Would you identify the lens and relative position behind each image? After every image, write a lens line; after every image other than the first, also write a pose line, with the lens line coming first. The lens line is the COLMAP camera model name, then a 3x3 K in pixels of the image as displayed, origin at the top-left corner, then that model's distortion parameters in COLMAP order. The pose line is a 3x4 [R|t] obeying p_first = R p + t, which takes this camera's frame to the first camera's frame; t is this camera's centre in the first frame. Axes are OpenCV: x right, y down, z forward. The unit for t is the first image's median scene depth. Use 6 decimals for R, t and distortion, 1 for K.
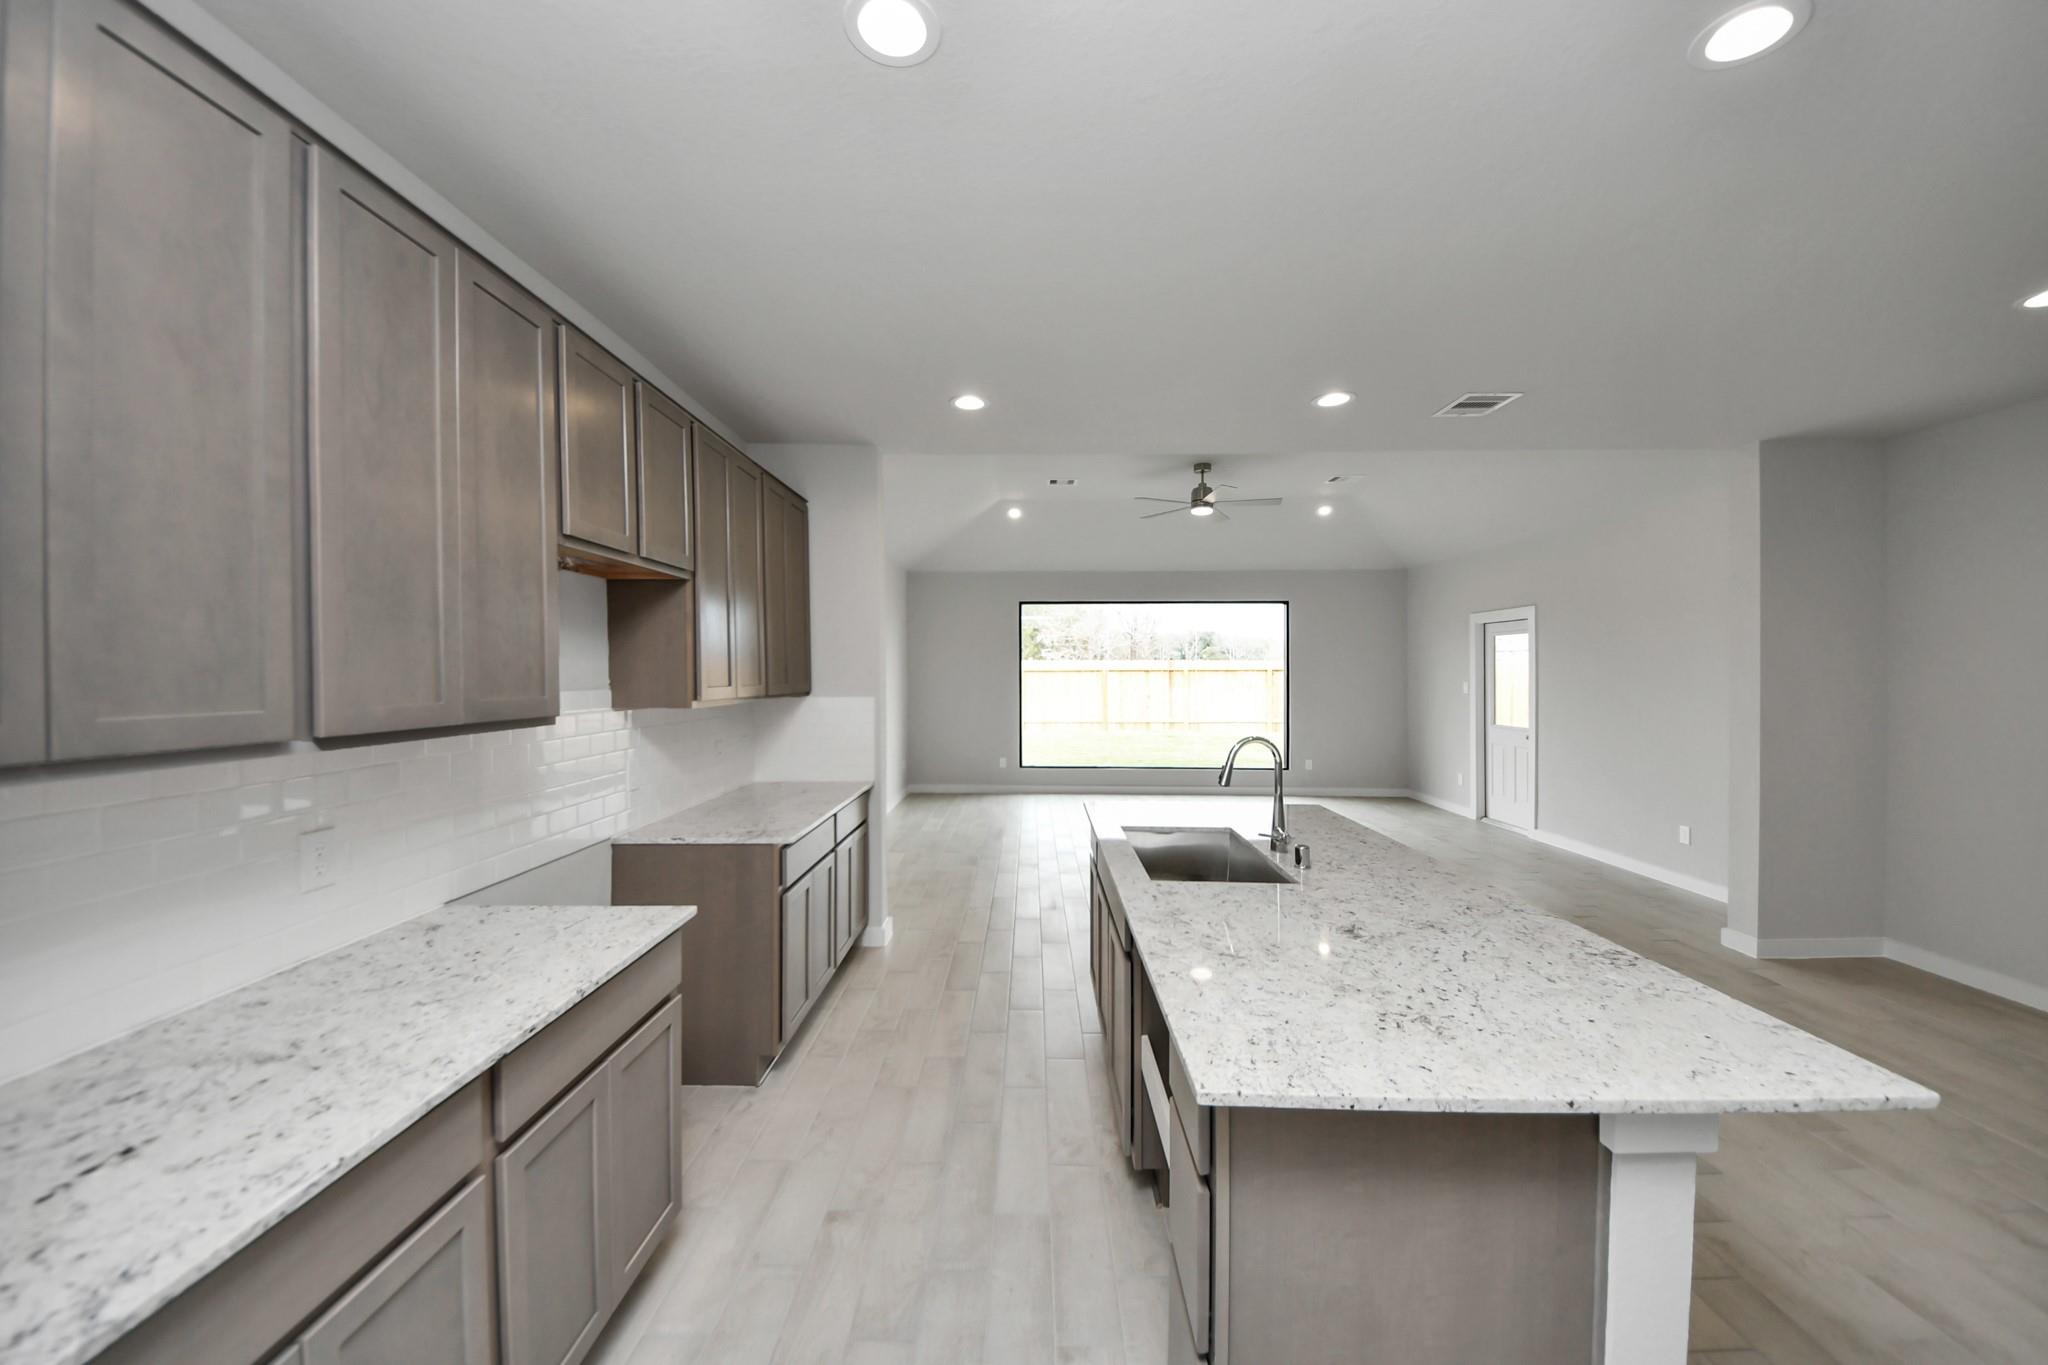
lens RADIAL K [[743.9, 0, 1026.9], [0, 743.9, 677.2], [0, 0, 1]] dist [-0.006070, -0.001356]
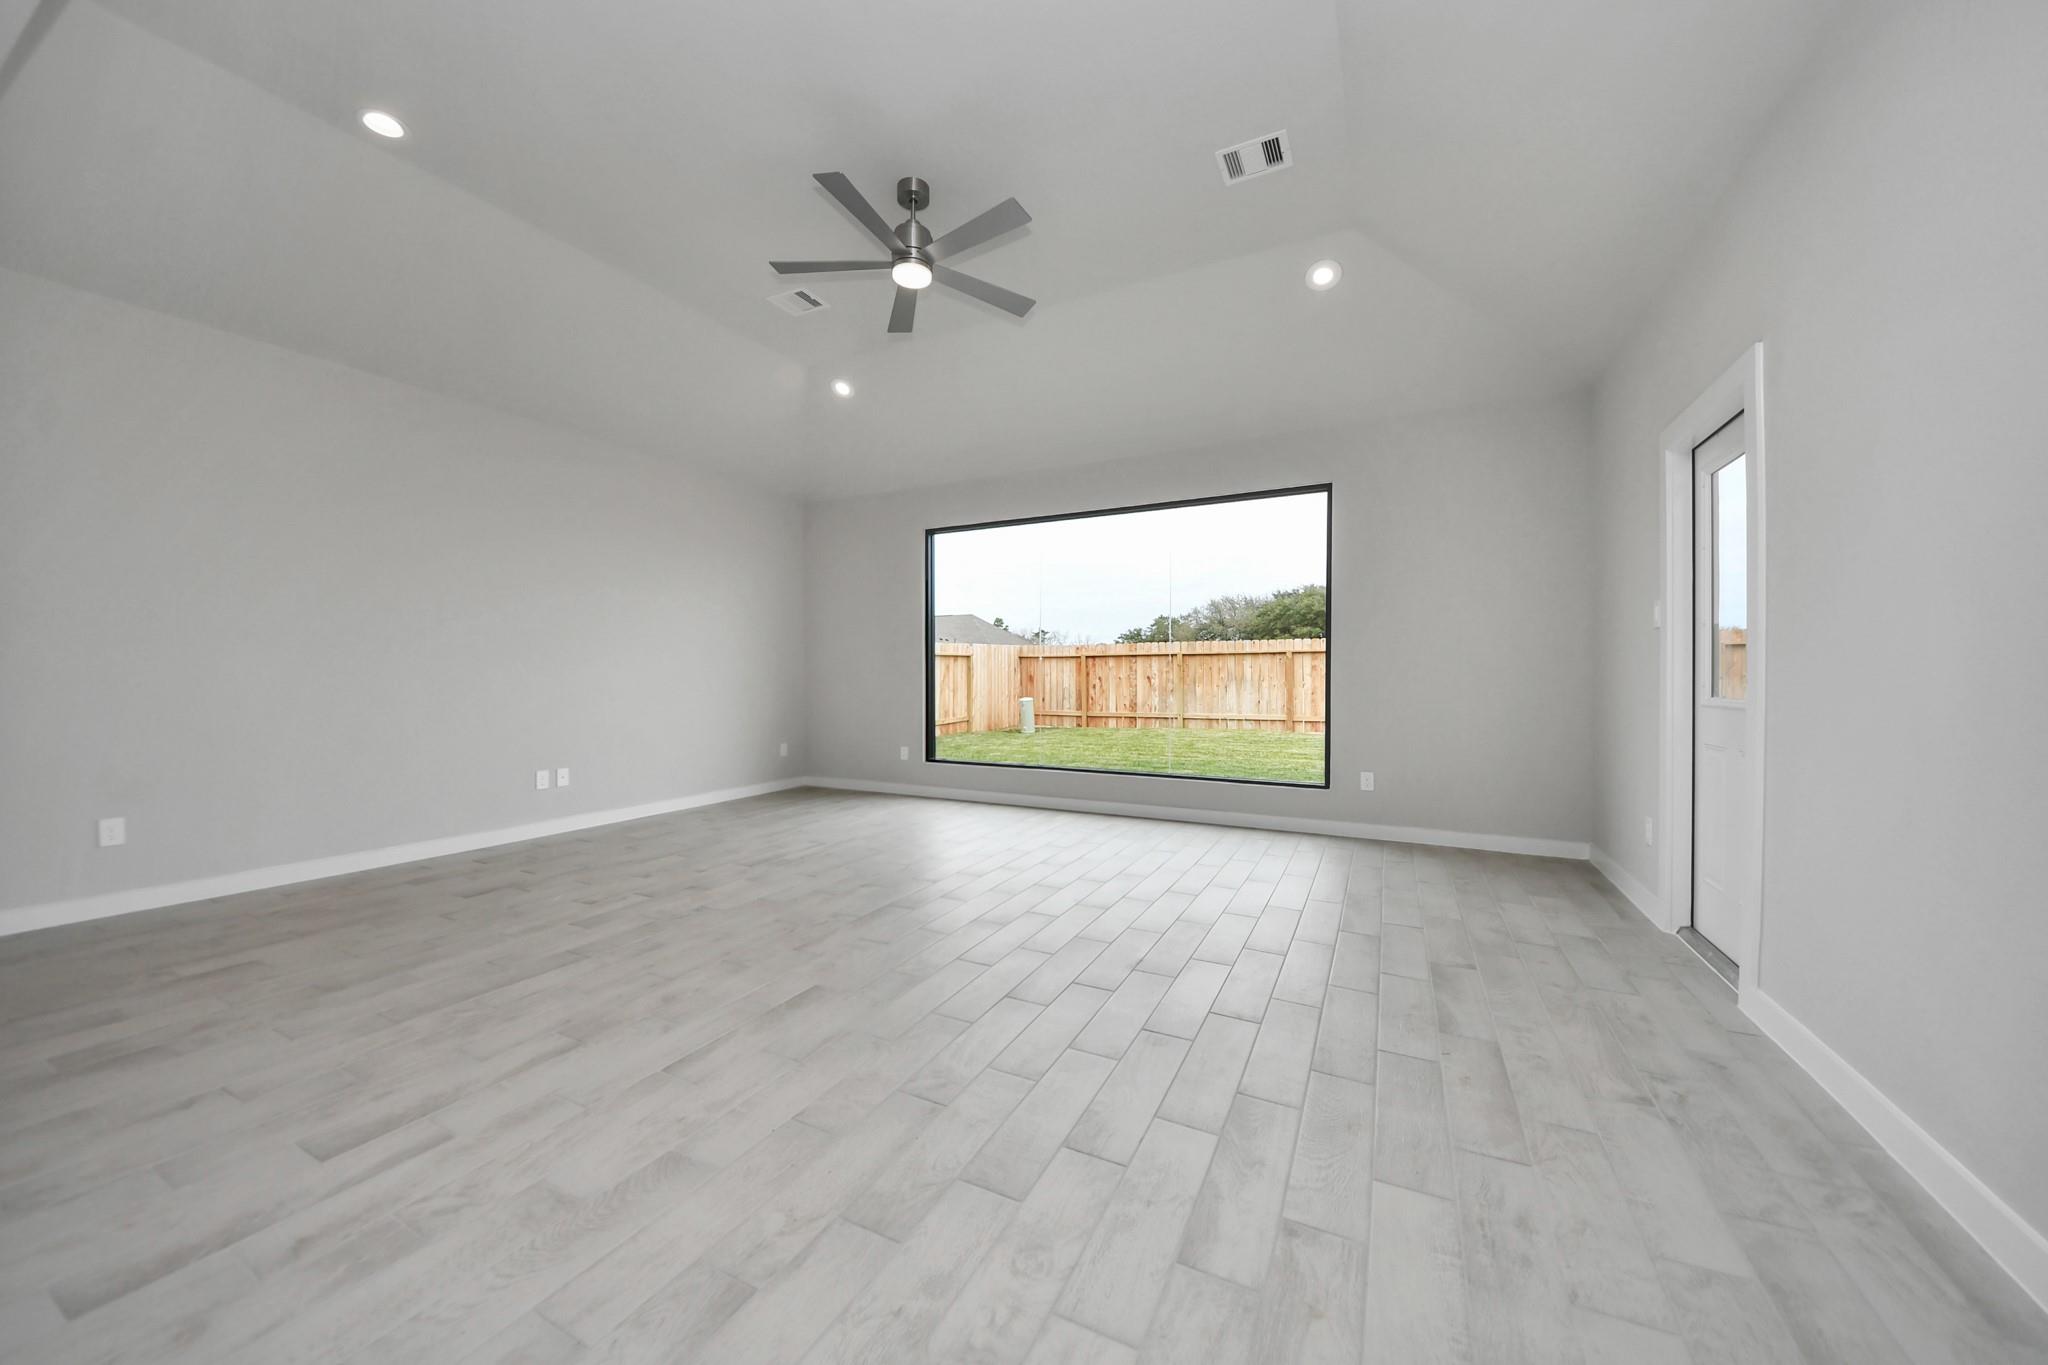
lens RADIAL K [[743.9, 0, 1041.2], [0, 743.9, 678.5], [0, 0, 1]] dist [-0.006070, -0.001356]
pose [[0.909322, -0.000801, -0.416092, 0.399088], [-0.002452, 0.999970, -0.007283, 0.048951], [0.416085, 0.007642, 0.909293, 0.415695]]
